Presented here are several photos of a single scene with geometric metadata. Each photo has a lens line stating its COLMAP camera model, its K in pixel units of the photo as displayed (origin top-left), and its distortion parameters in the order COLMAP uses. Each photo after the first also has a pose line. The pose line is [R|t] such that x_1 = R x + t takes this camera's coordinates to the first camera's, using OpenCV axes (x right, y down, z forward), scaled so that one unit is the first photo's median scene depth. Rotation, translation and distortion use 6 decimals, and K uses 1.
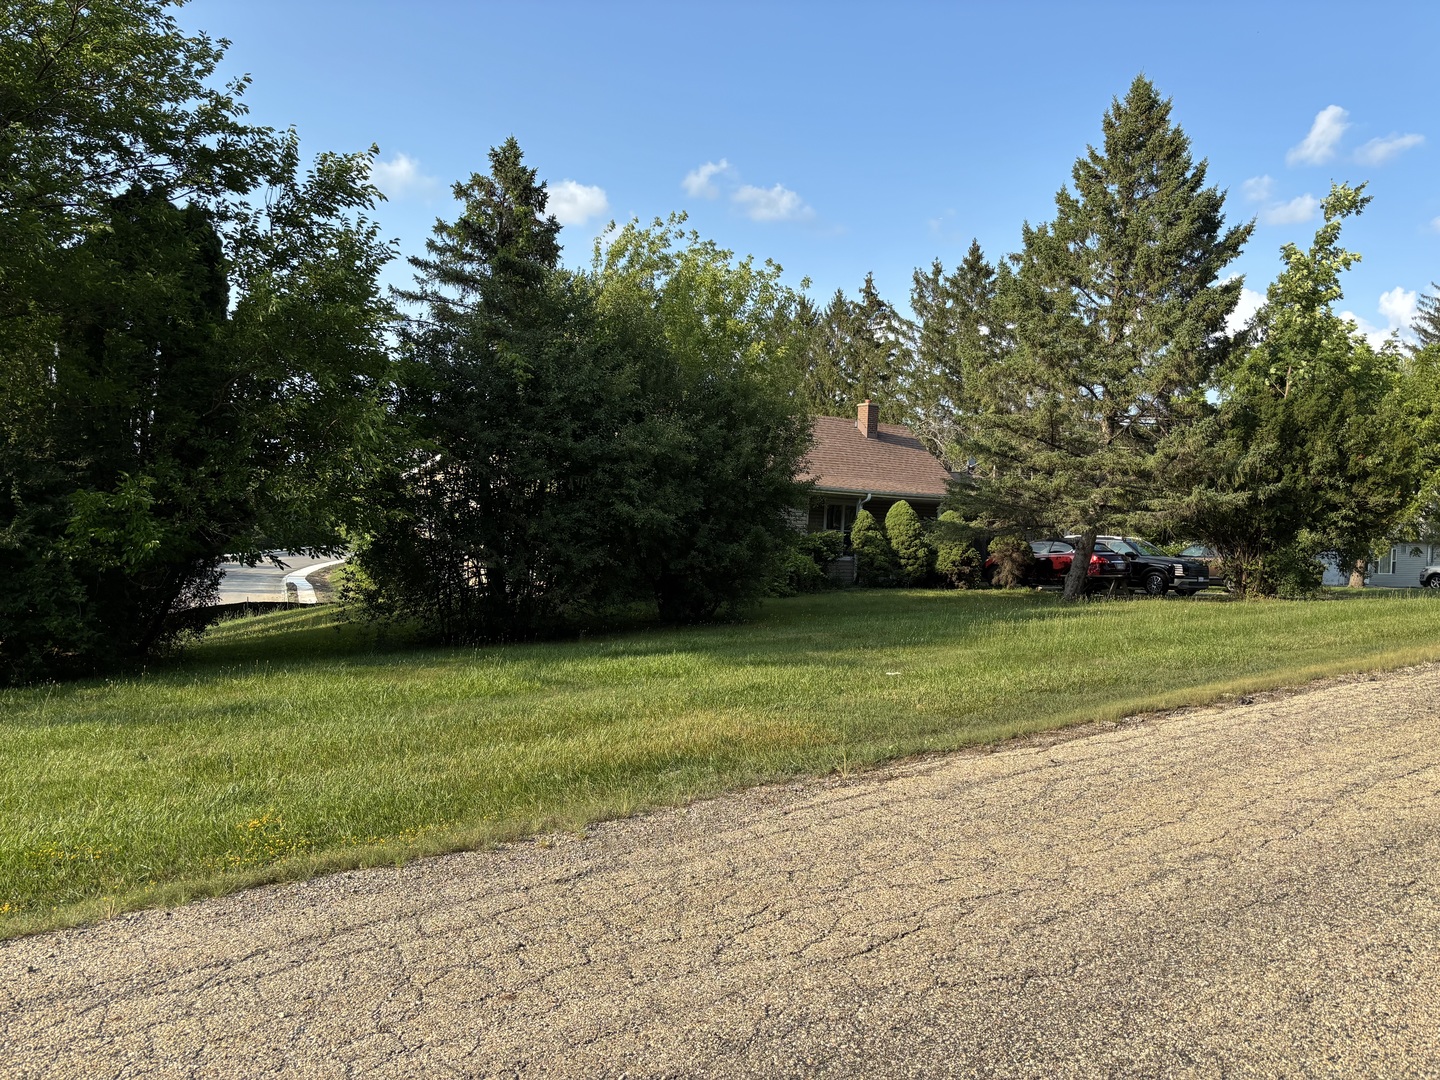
lens RADIAL K [[1094.2, 0, 713.6], [0, 1094.2, 542.7], [0, 0, 1]] dist [0.004293, -0.003491]
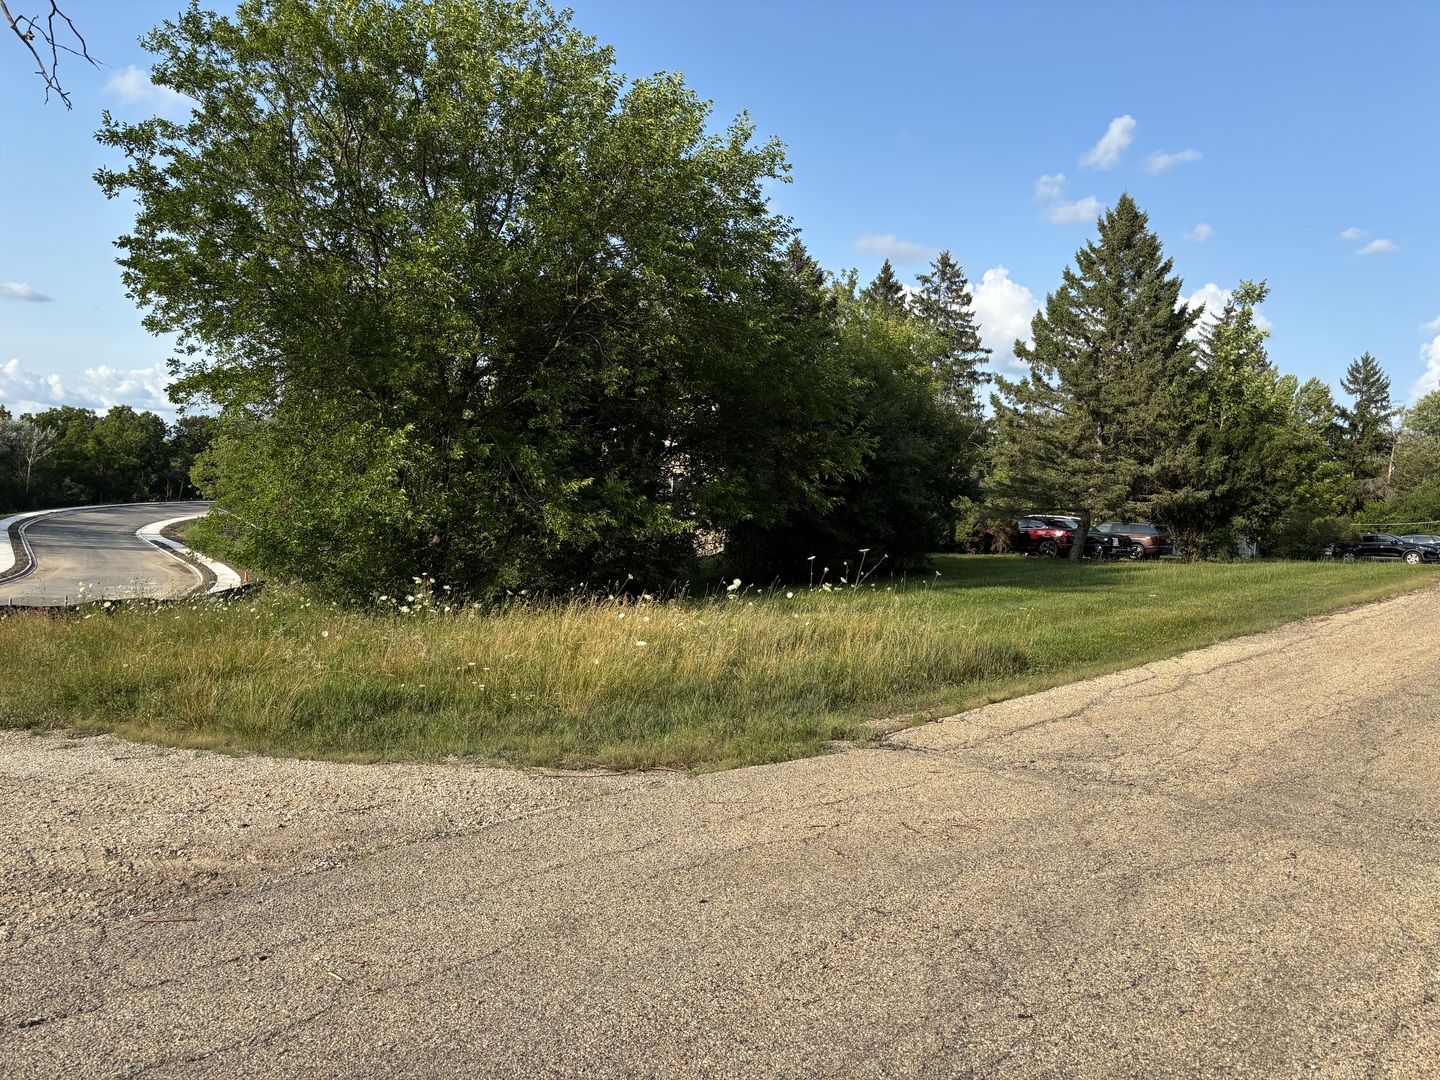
lens RADIAL K [[1094.2, 0, 726.9], [0, 1094.2, 539.2], [0, 0, 1]] dist [0.004293, -0.003491]
pose [[0.976815, 0.015725, 0.213505, -0.421069], [-0.021332, 0.999485, 0.023984, -0.001559], [-0.213018, -0.027983, 0.976647, -0.294032]]
